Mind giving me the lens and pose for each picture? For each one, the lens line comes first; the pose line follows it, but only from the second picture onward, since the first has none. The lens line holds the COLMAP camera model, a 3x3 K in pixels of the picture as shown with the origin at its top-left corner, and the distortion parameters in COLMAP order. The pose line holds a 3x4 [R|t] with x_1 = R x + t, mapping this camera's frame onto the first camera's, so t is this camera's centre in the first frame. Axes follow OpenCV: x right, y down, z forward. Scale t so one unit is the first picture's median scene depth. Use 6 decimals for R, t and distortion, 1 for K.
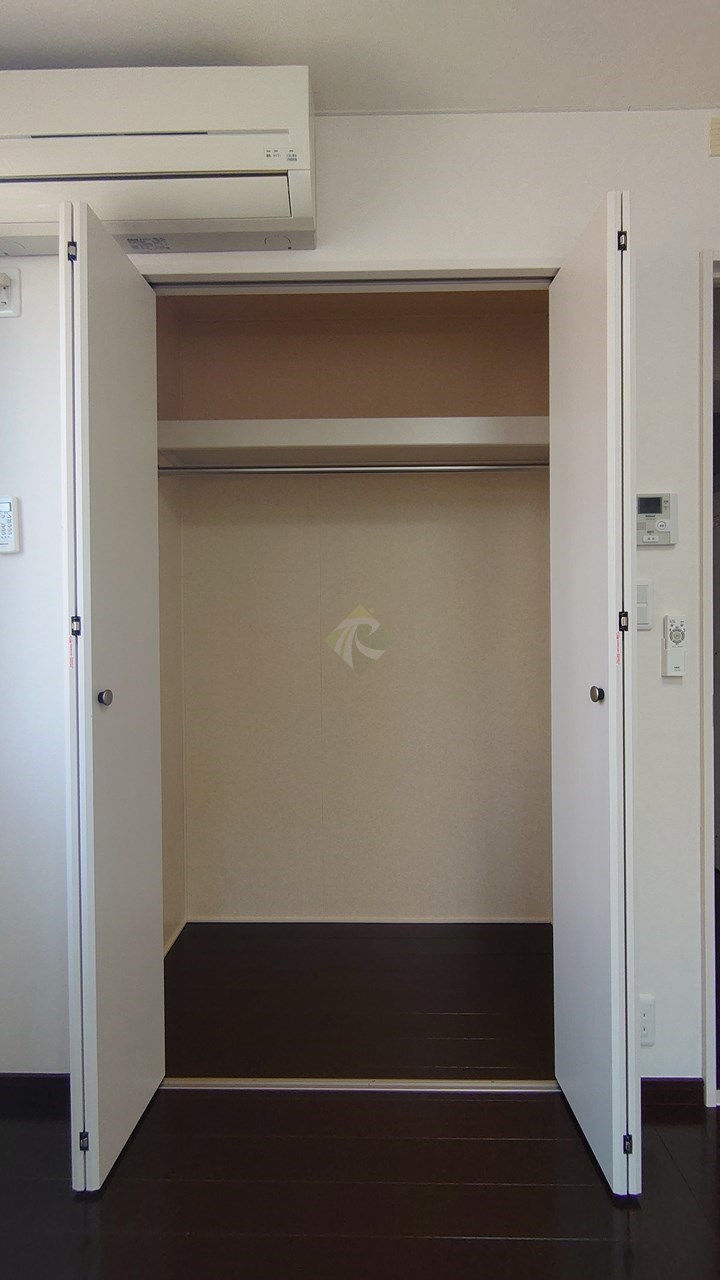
lens RADIAL K [[550.6, 0, 358.9], [0, 550.6, 640.6], [0, 0, 1]] dist [0.000553, -0.000804]
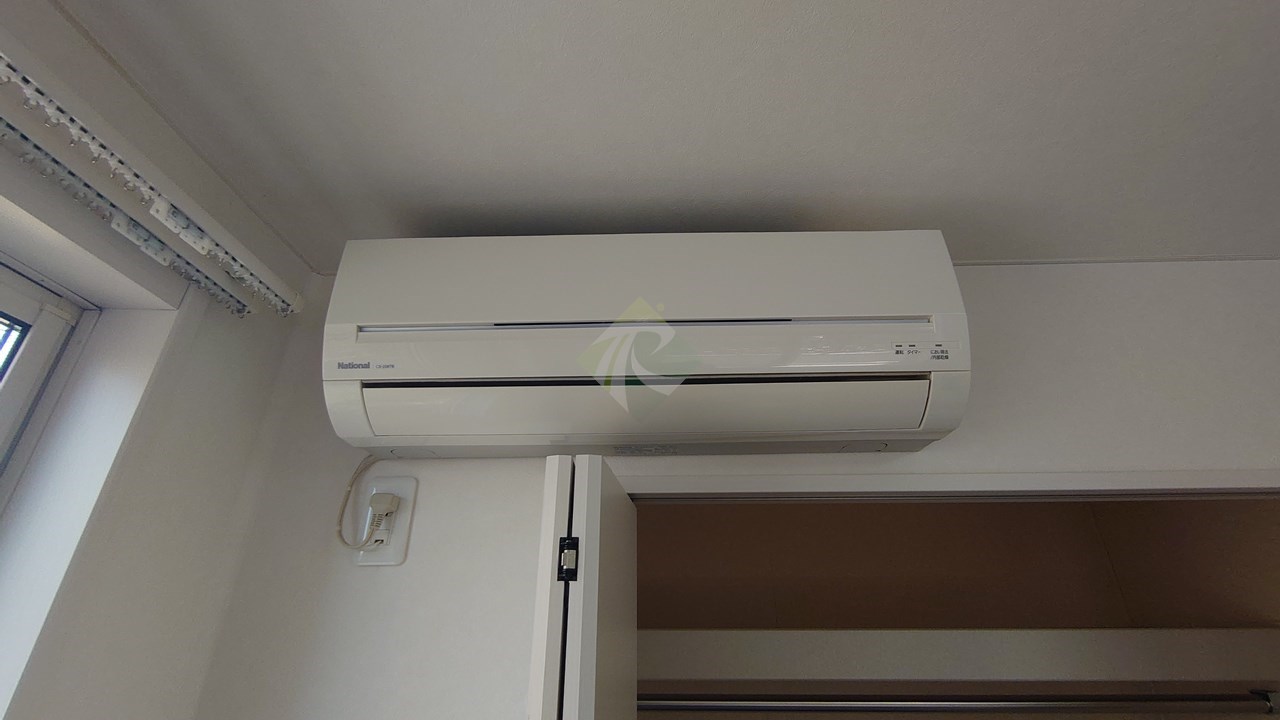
lens RADIAL K [[550.6, 0, 643.0], [0, 550.6, 353.6], [0, 0, 1]] dist [0.000553, -0.000804]
pose [[0.999918, -0.009193, -0.008907, -0.426151], [0.004243, 0.894539, -0.446970, -0.617767], [0.012077, 0.446896, 0.894504, 0.475896]]
